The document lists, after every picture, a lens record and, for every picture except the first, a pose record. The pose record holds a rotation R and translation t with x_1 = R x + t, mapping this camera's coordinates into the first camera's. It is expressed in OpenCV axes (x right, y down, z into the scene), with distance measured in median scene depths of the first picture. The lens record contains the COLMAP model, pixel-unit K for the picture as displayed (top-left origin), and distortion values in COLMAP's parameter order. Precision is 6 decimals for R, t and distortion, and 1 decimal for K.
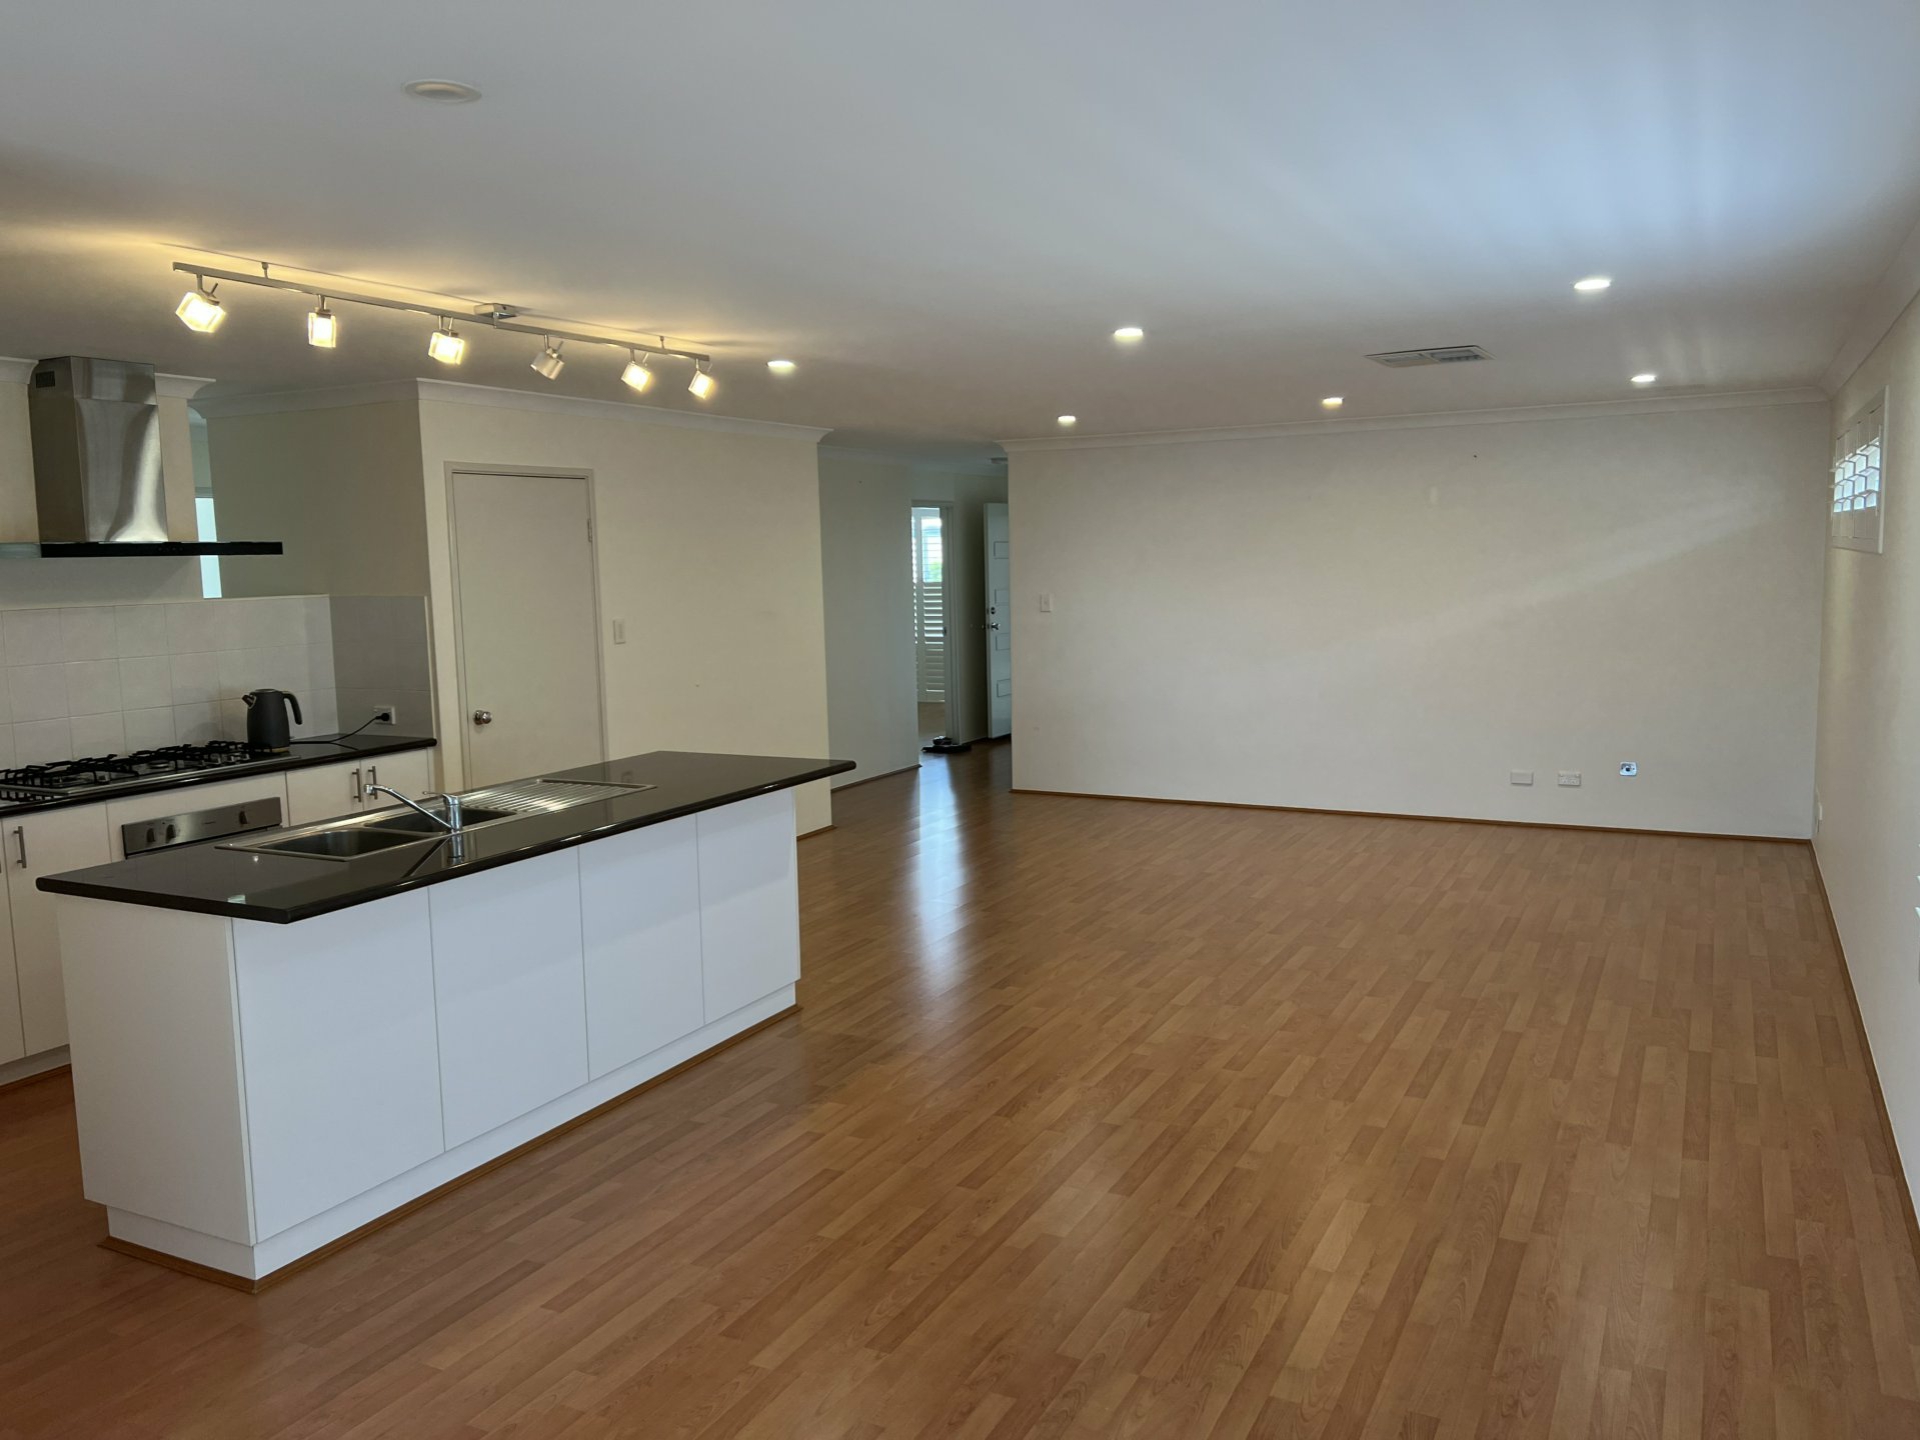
lens RADIAL K [[1474.5, 0, 976.3], [0, 1474.5, 728.0], [0, 0, 1]] dist [0.085715, -0.093158]
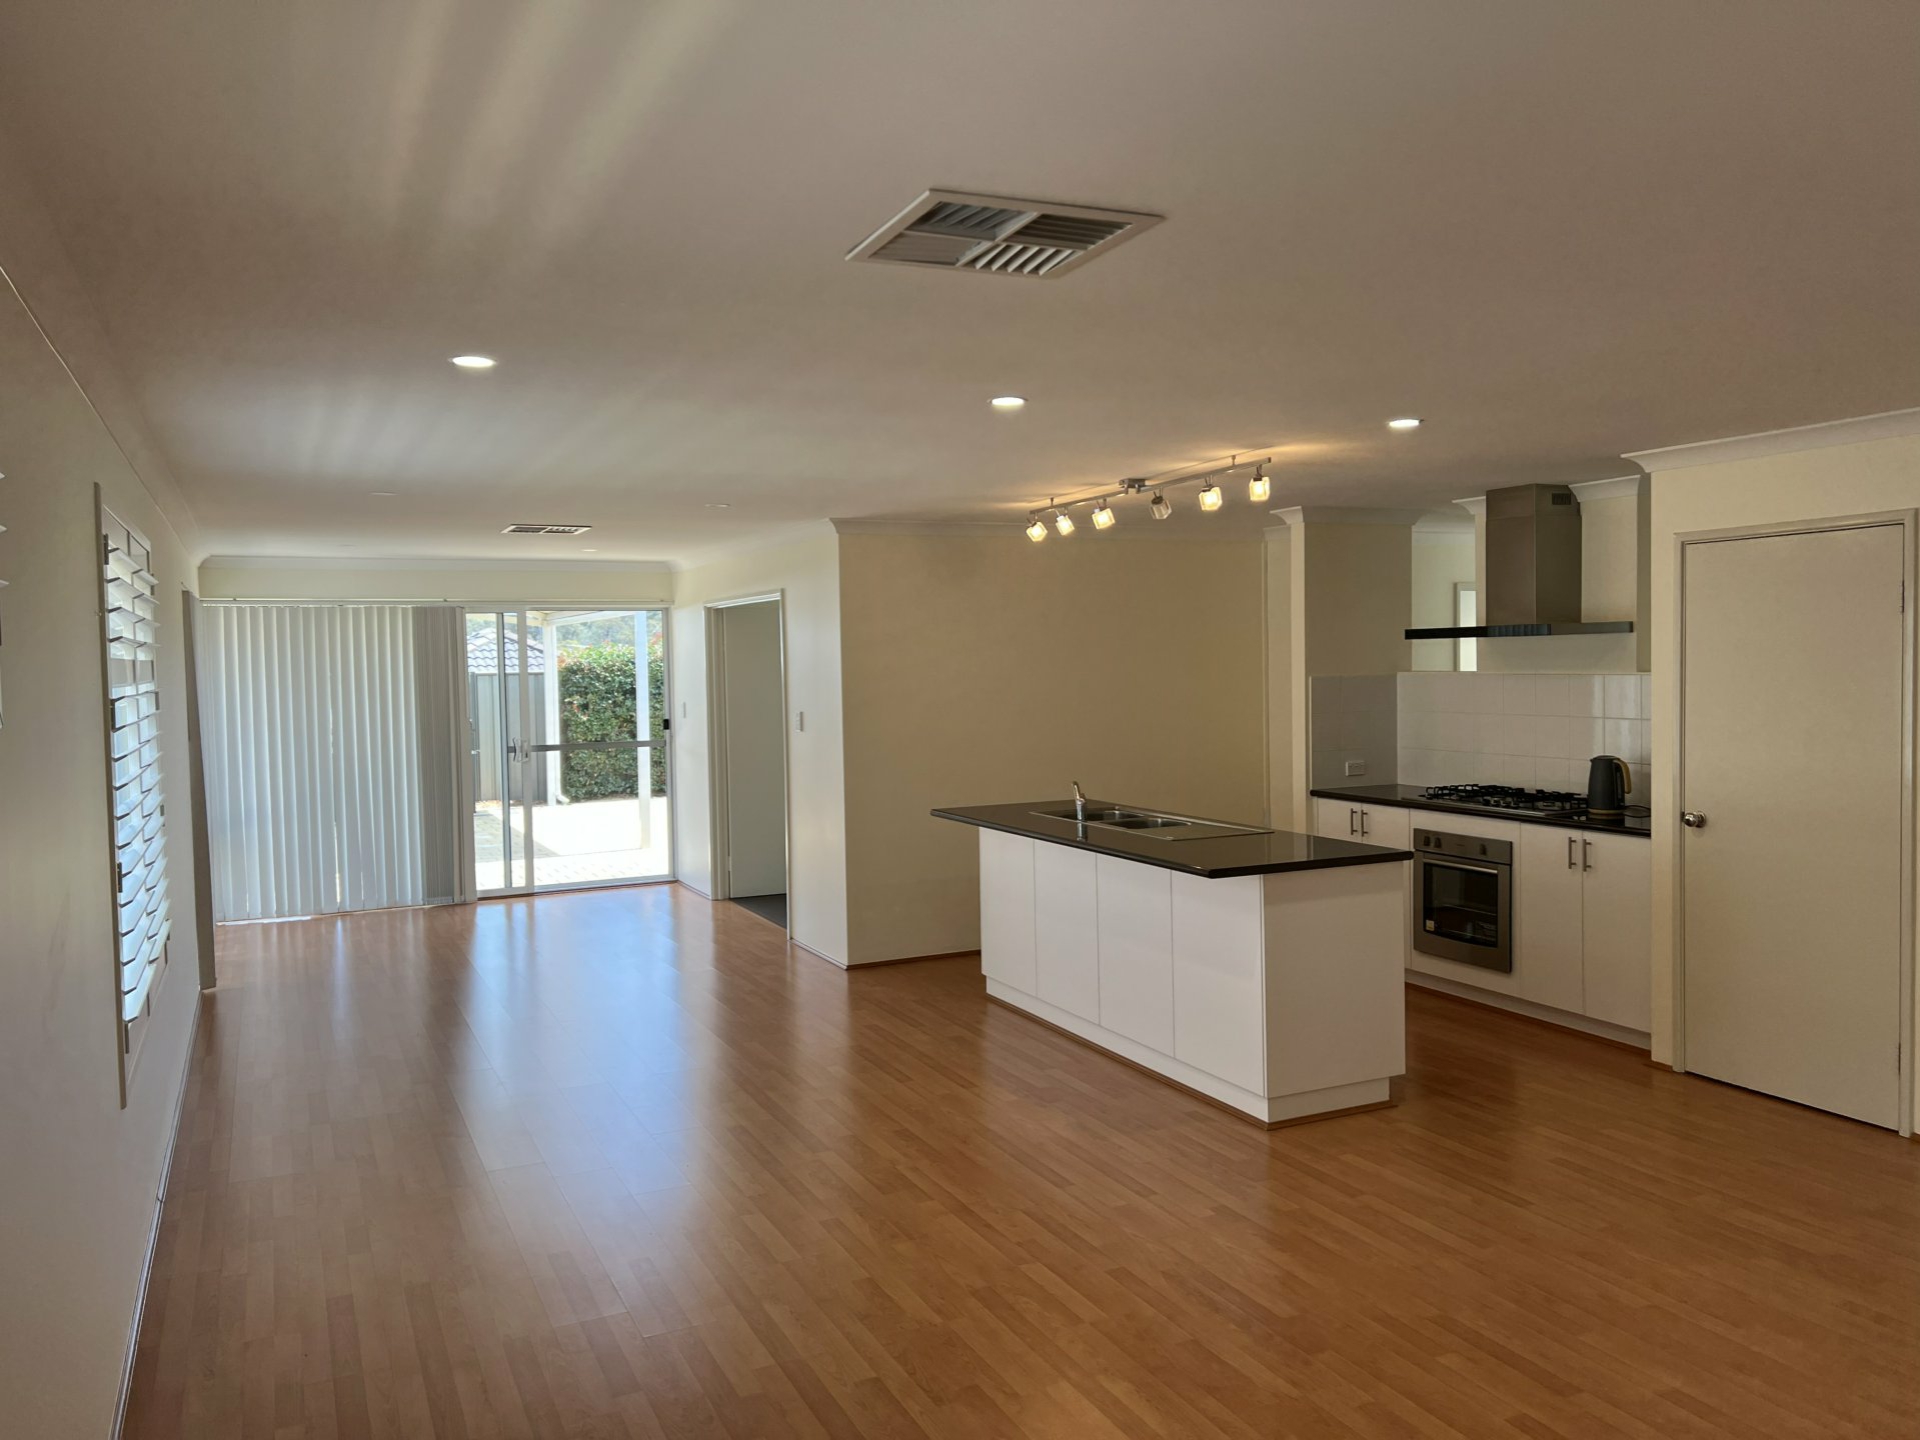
lens RADIAL K [[1474.5, 0, 976.3], [0, 1474.5, 728.0], [0, 0, 1]] dist [0.085715, -0.093158]
pose [[-0.615035, 0.072828, -0.785130, 0.775405], [-0.059652, 0.988574, 0.138428, -0.196801], [0.786240, 0.131973, -0.603663, 1.500888]]
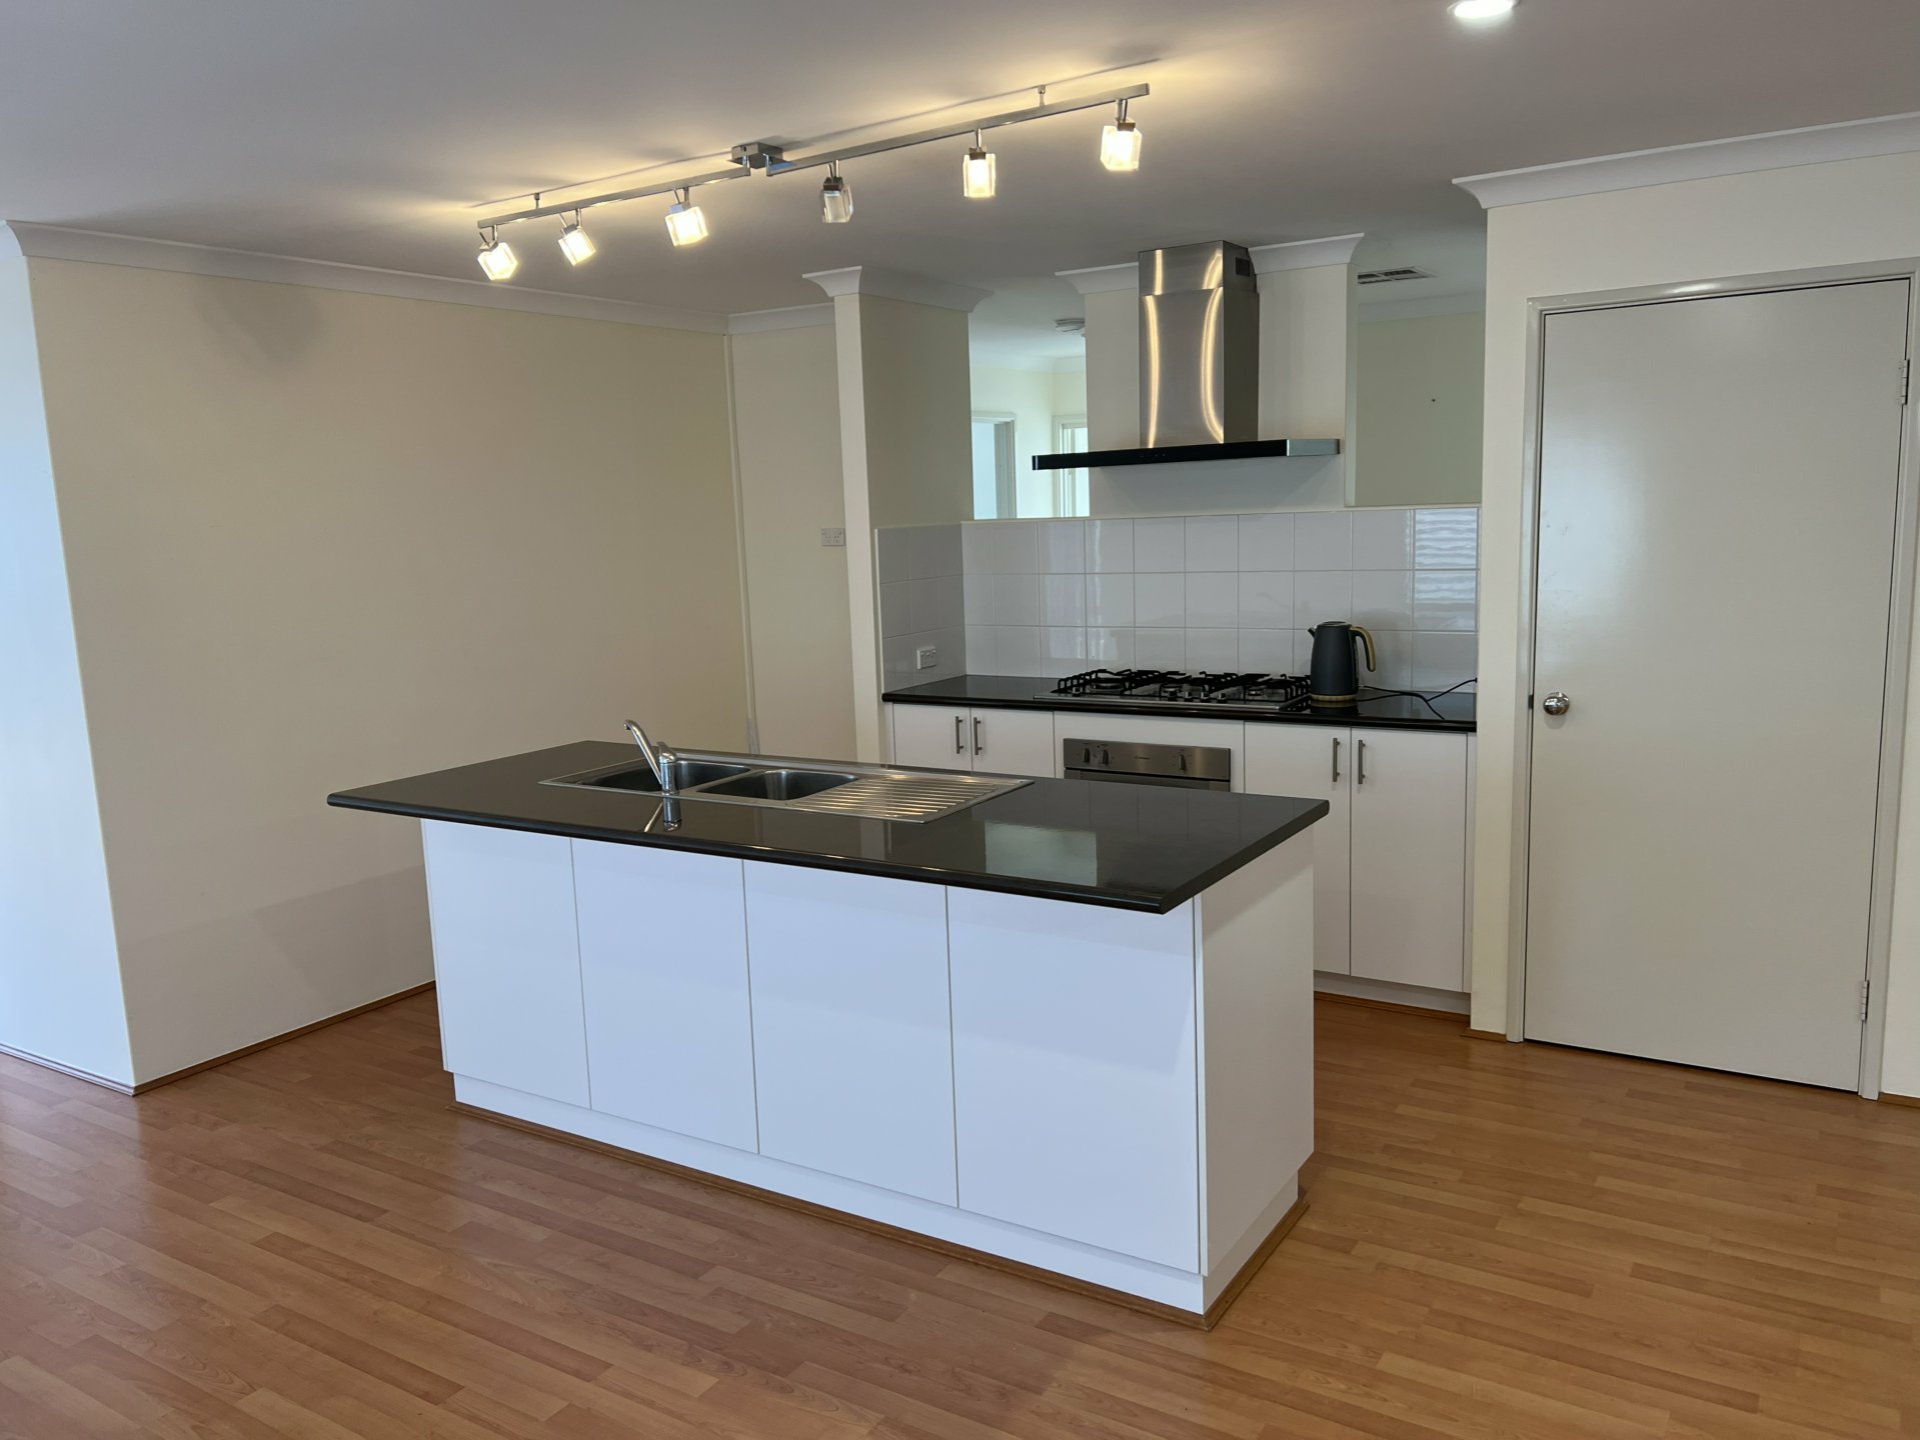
lens RADIAL K [[1451.9, 0, 955.4], [0, 1451.9, 746.4], [0, 0, 1]] dist [0.075538, -0.086243]
pose [[-0.106952, 0.193334, -0.975286, 0.388678], [-0.076901, 0.976366, 0.201981, -0.120665], [0.991286, 0.096603, -0.089557, 1.010236]]
